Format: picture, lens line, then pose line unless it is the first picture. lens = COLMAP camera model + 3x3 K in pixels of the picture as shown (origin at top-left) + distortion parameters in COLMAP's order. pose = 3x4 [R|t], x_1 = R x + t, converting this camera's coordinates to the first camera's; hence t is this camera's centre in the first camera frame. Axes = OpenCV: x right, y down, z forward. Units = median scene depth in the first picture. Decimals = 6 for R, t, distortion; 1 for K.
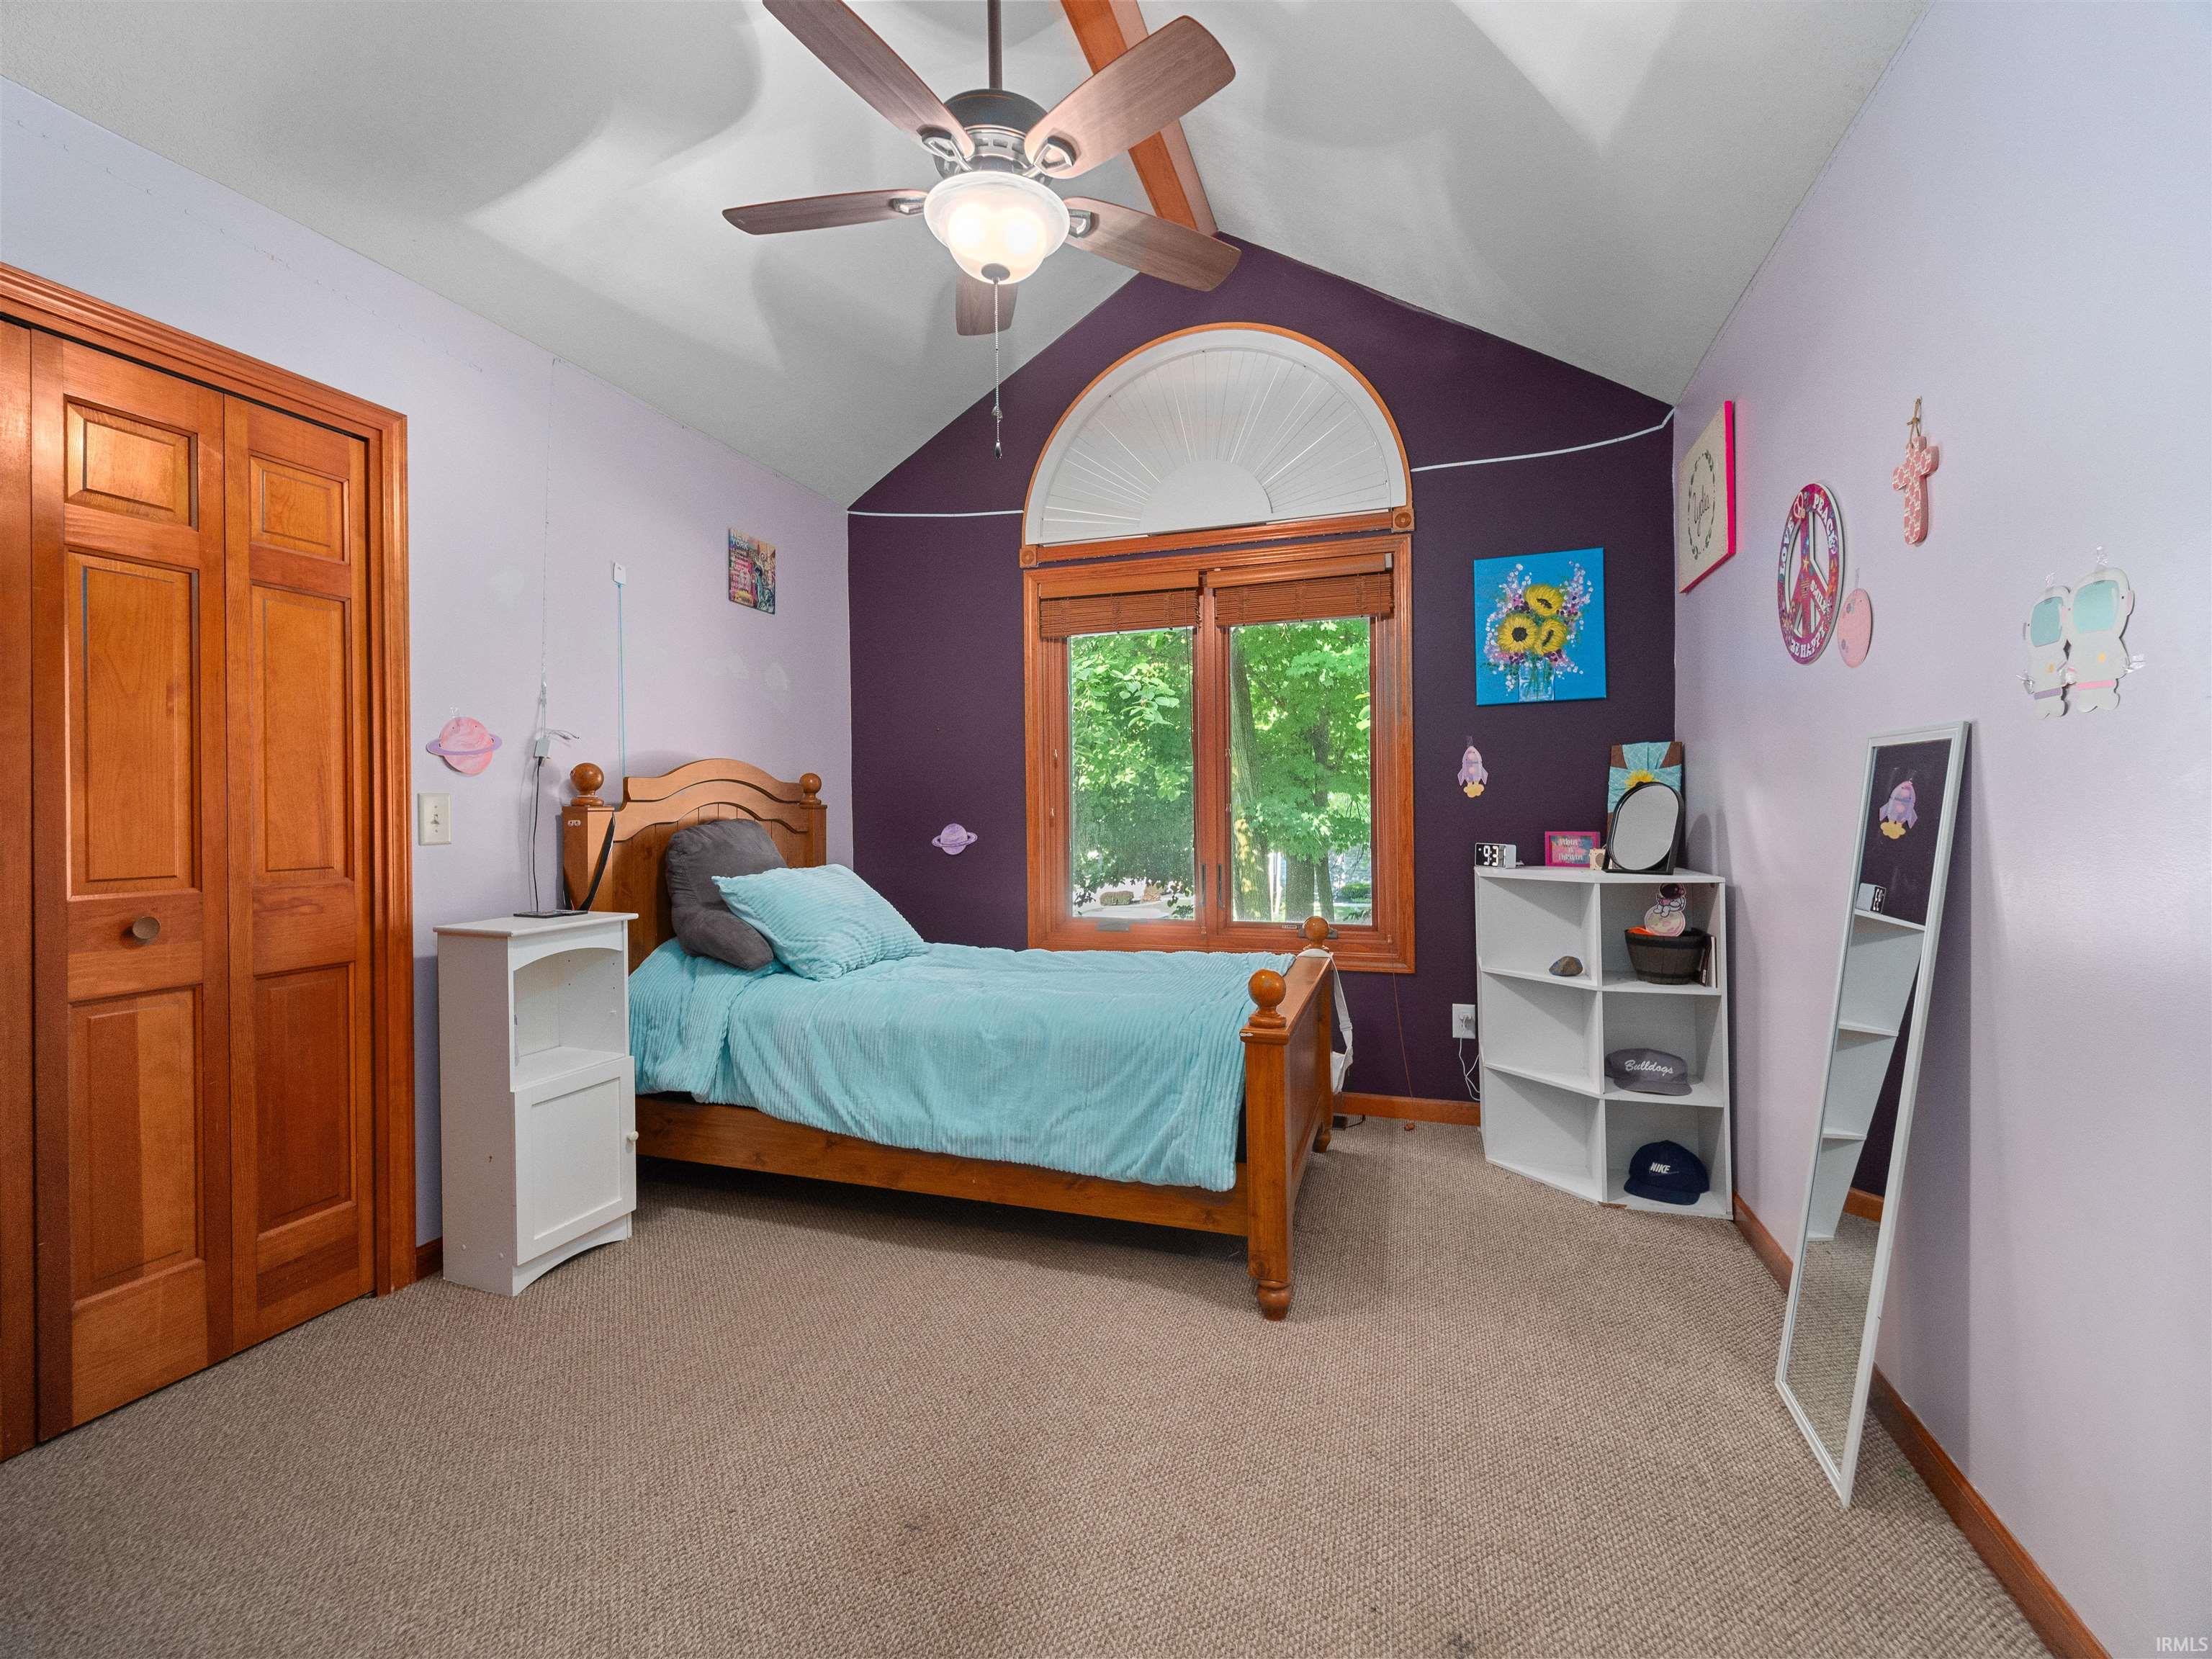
lens RADIAL K [[964.5, 0, 1094.0], [0, 964.5, 810.2], [0, 0, 1]] dist [0.001928, -0.006507]
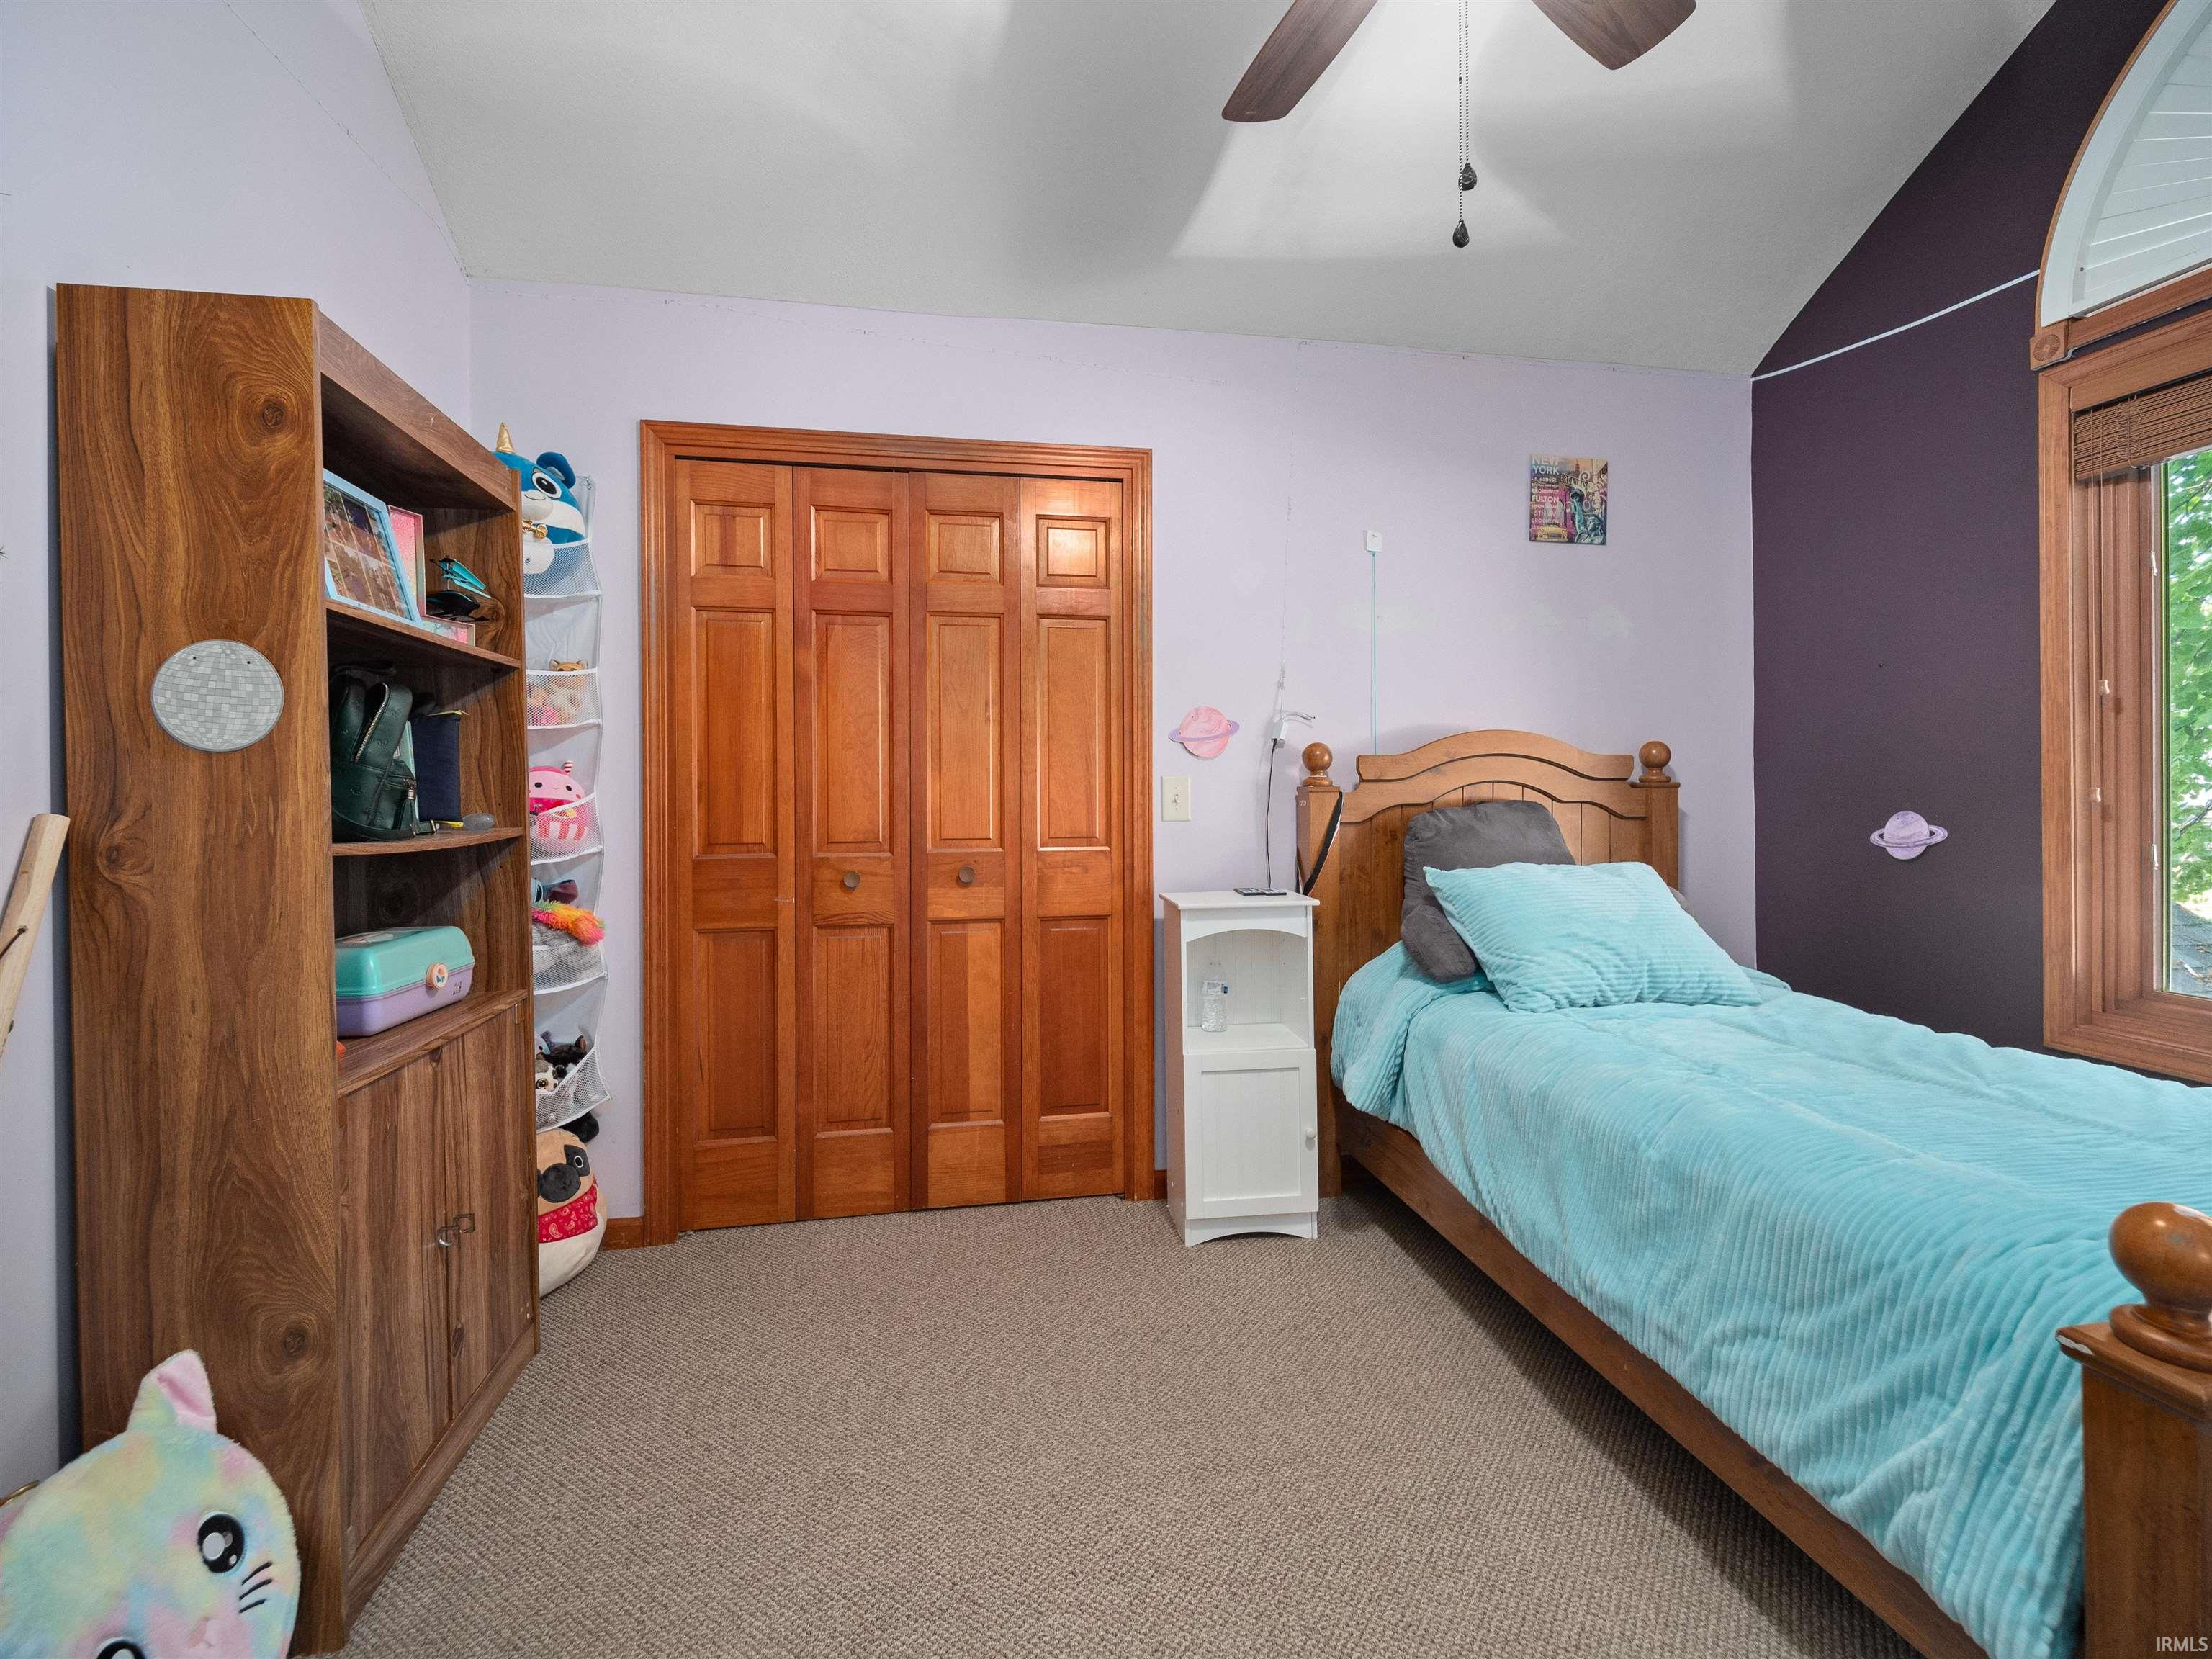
lens RADIAL K [[976.4, 0, 1101.0], [0, 976.4, 791.6], [0, 0, 1]] dist [0.015118, -0.007919]
pose [[0.480732, 0.007375, -0.876837, 0.291421], [0.001203, 0.999958, 0.009070, -0.009700], [0.876867, -0.005415, 0.480703, 0.384555]]
